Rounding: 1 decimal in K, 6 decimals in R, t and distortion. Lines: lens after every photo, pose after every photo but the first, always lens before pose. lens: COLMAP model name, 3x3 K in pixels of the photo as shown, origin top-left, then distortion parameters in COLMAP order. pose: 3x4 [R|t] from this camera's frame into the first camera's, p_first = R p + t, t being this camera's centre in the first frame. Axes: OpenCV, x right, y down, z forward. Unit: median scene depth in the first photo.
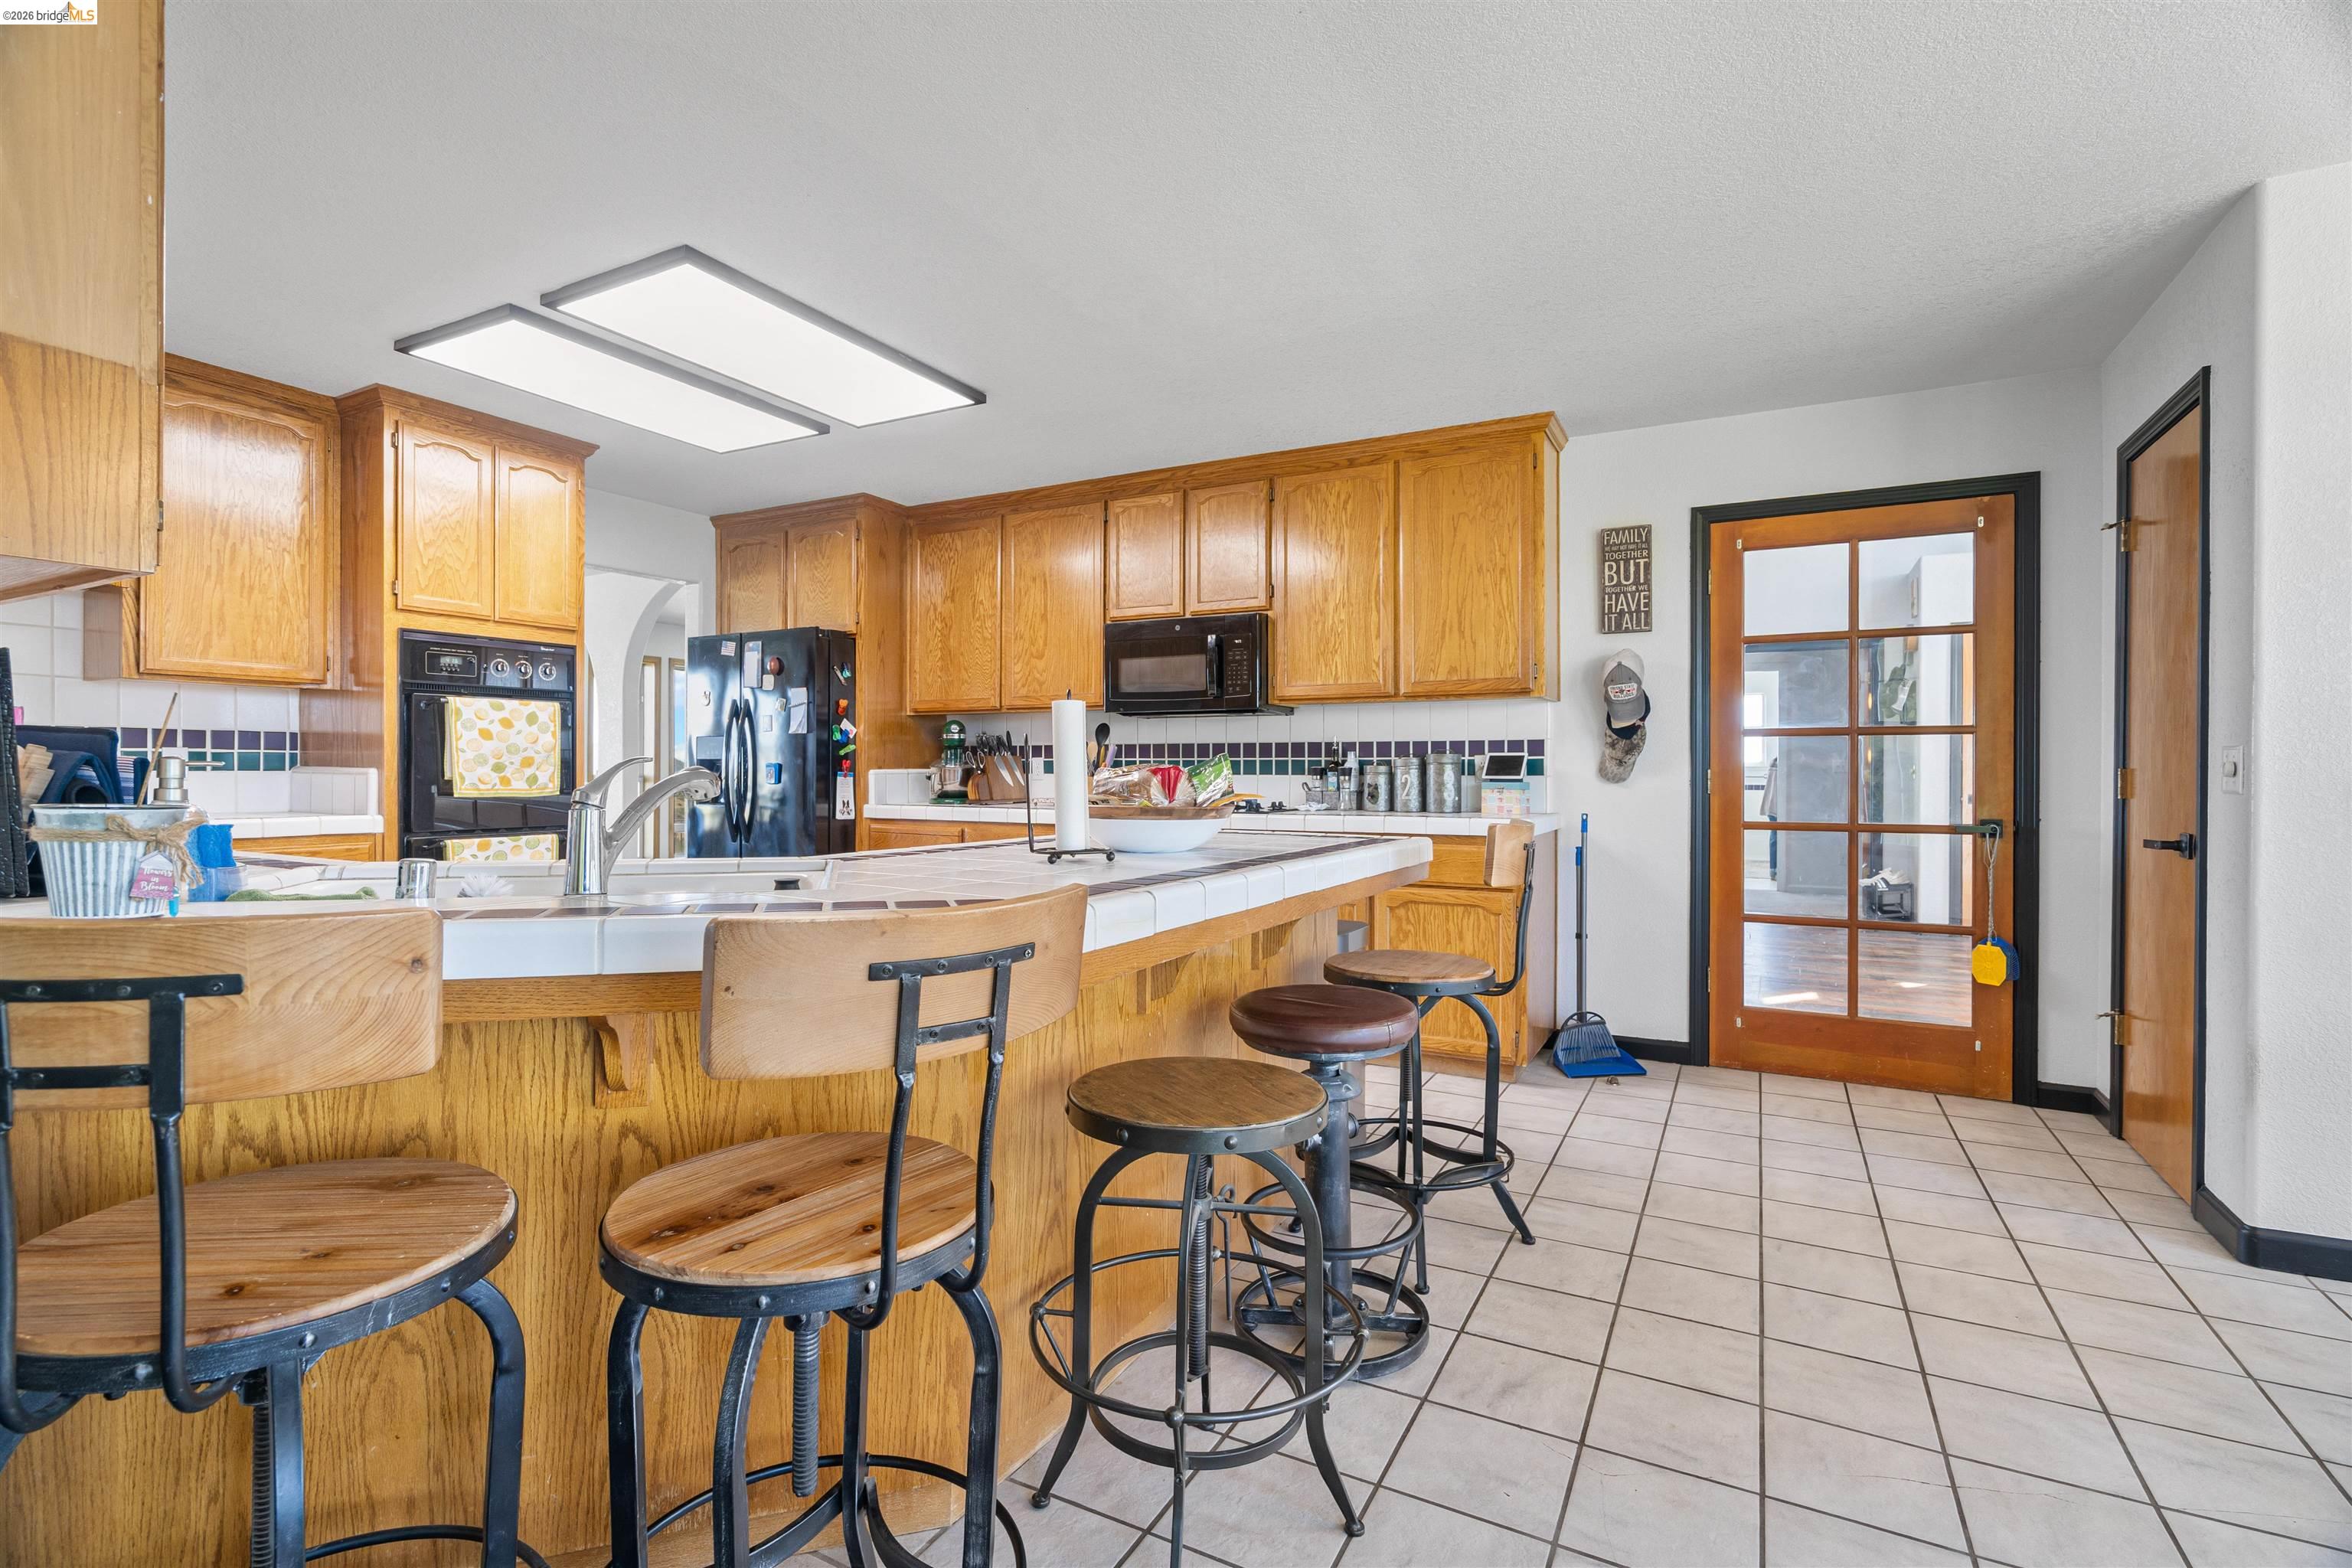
lens RADIAL K [[1082.0, 0, 1186.1], [0, 1082.0, 780.7], [0, 0, 1]] dist [-0.002825, 0.000432]
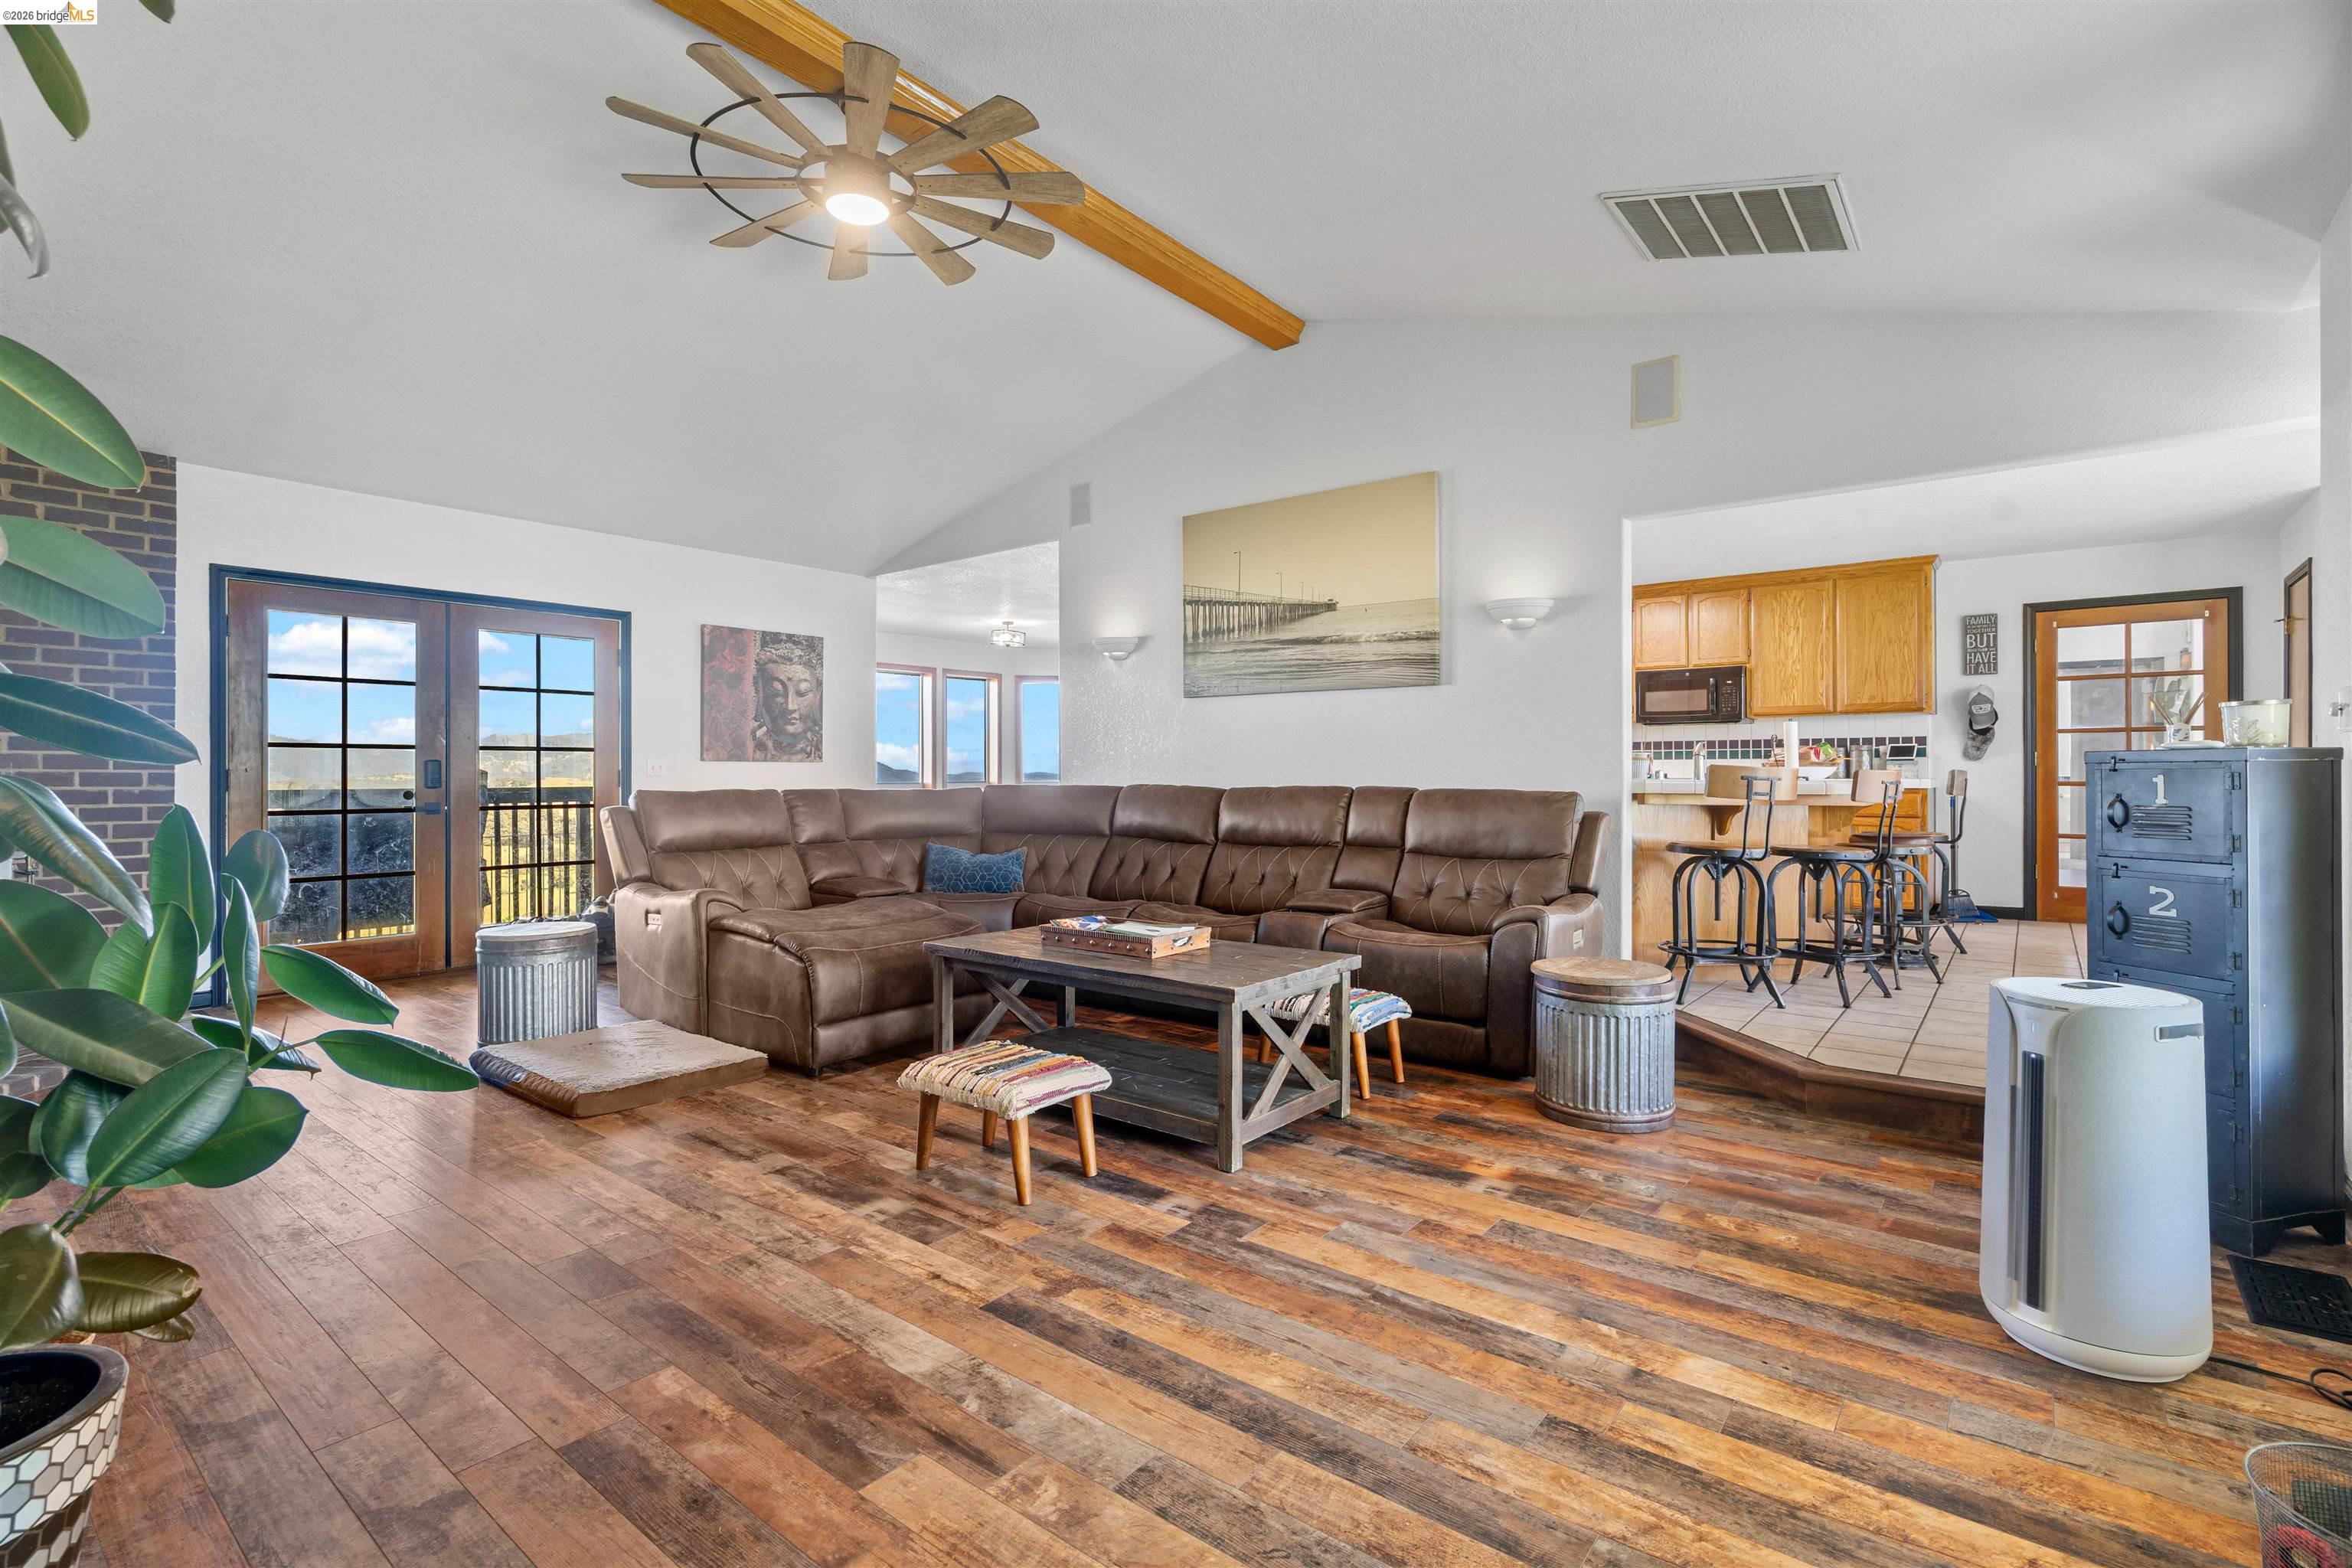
lens RADIAL K [[1082.0, 0, 1178.4], [0, 1082.0, 780.3], [0, 0, 1]] dist [-0.002825, 0.000432]
pose [[0.983326, -0.002921, -0.181830, -0.549478], [0.001980, 0.999984, -0.005352, 0.040699], [0.181843, 0.004903, 0.983315, -0.948463]]
